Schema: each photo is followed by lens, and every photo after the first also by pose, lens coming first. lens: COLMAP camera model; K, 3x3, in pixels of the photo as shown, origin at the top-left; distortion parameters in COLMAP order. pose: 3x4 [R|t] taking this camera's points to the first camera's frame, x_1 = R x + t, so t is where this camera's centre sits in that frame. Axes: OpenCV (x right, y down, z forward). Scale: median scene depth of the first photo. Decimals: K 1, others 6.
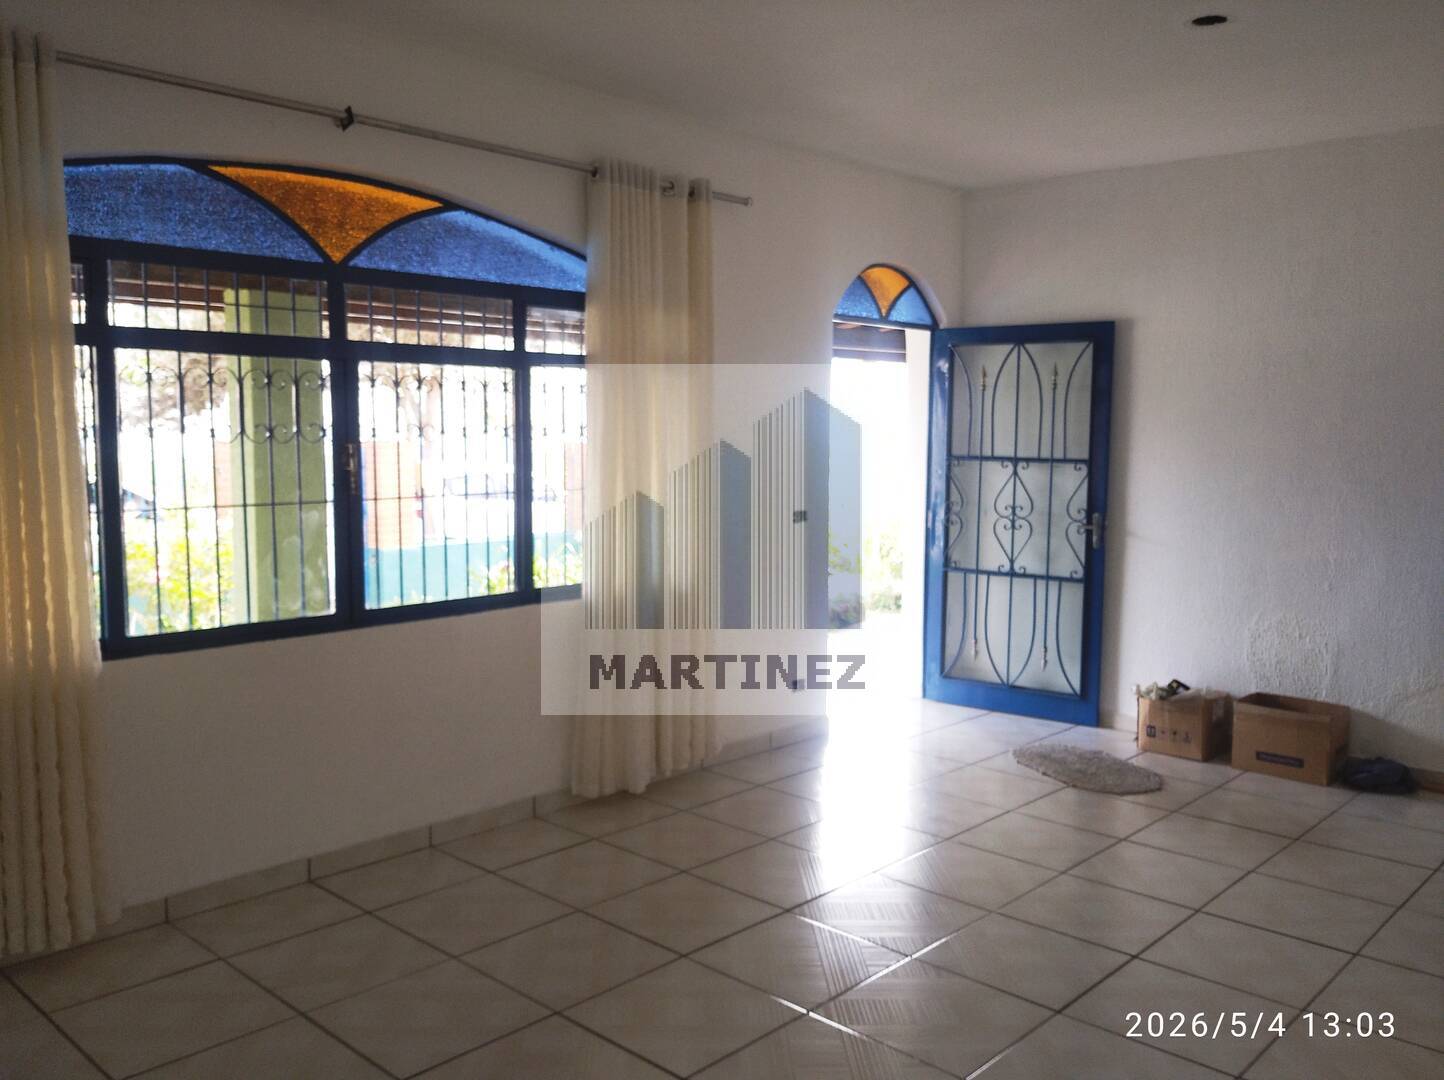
lens RADIAL K [[1181.7, 0, 709.6], [0, 1181.7, 526.3], [0, 0, 1]] dist [0.081611, -0.124974]
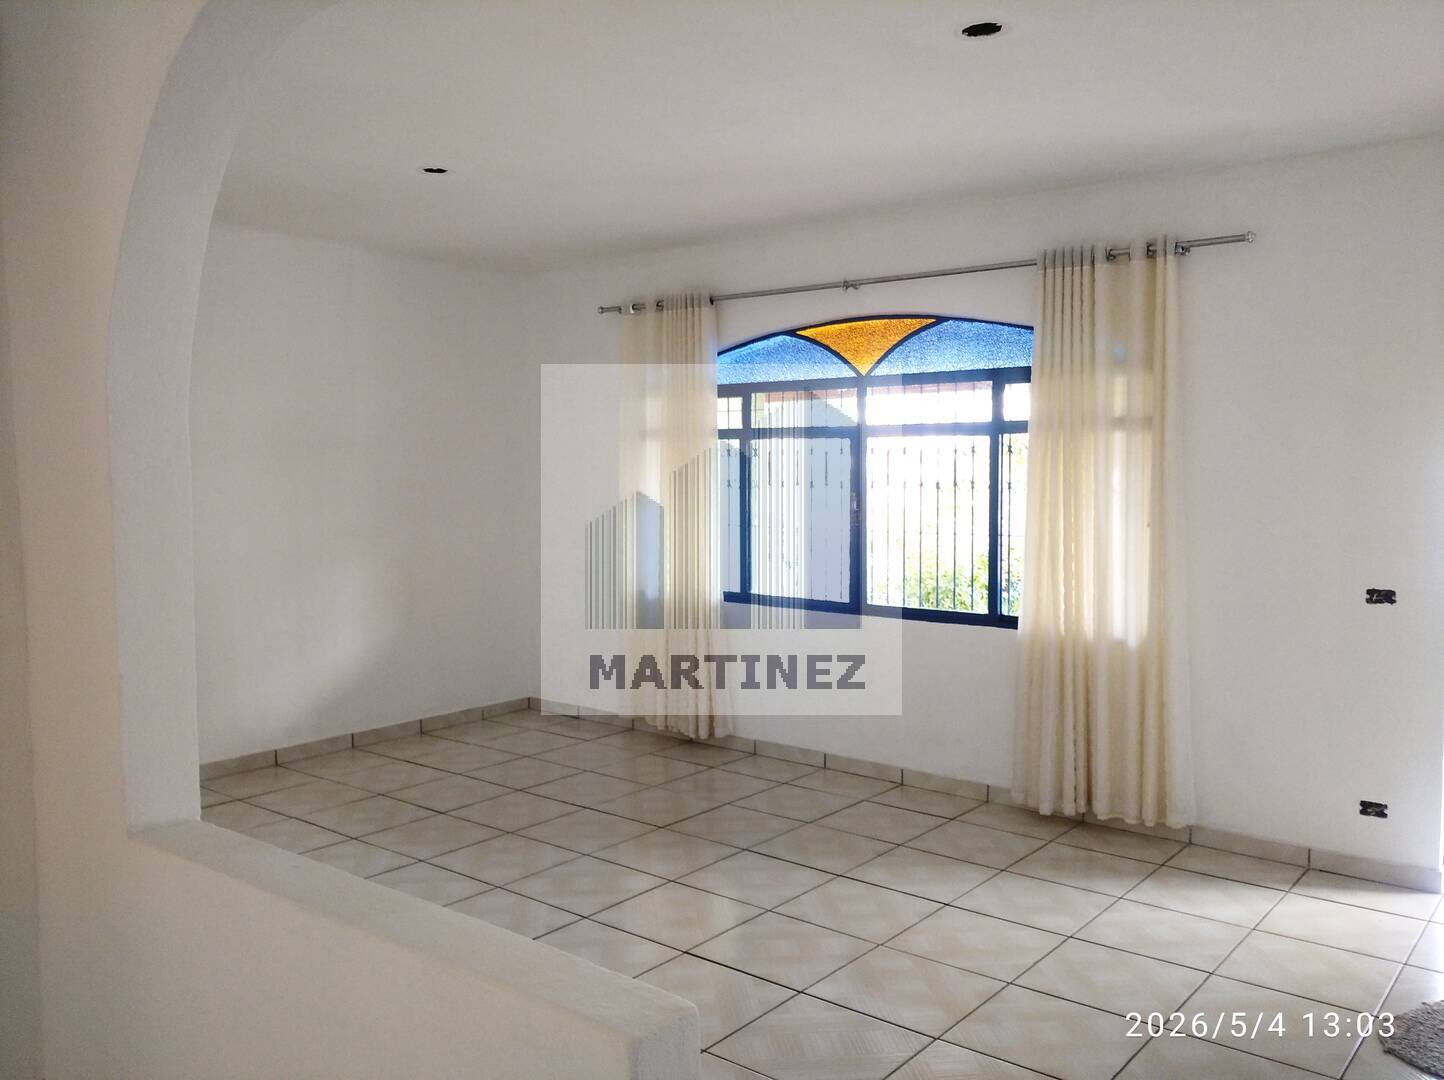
lens RADIAL K [[1181.7, 0, 709.6], [0, 1181.7, 526.3], [0, 0, 1]] dist [0.081611, -0.124974]
pose [[0.090691, 0.038534, -0.995133, 1.084290], [-0.086770, 0.995757, 0.030650, -0.051275], [0.992092, 0.083568, 0.093650, 0.614513]]
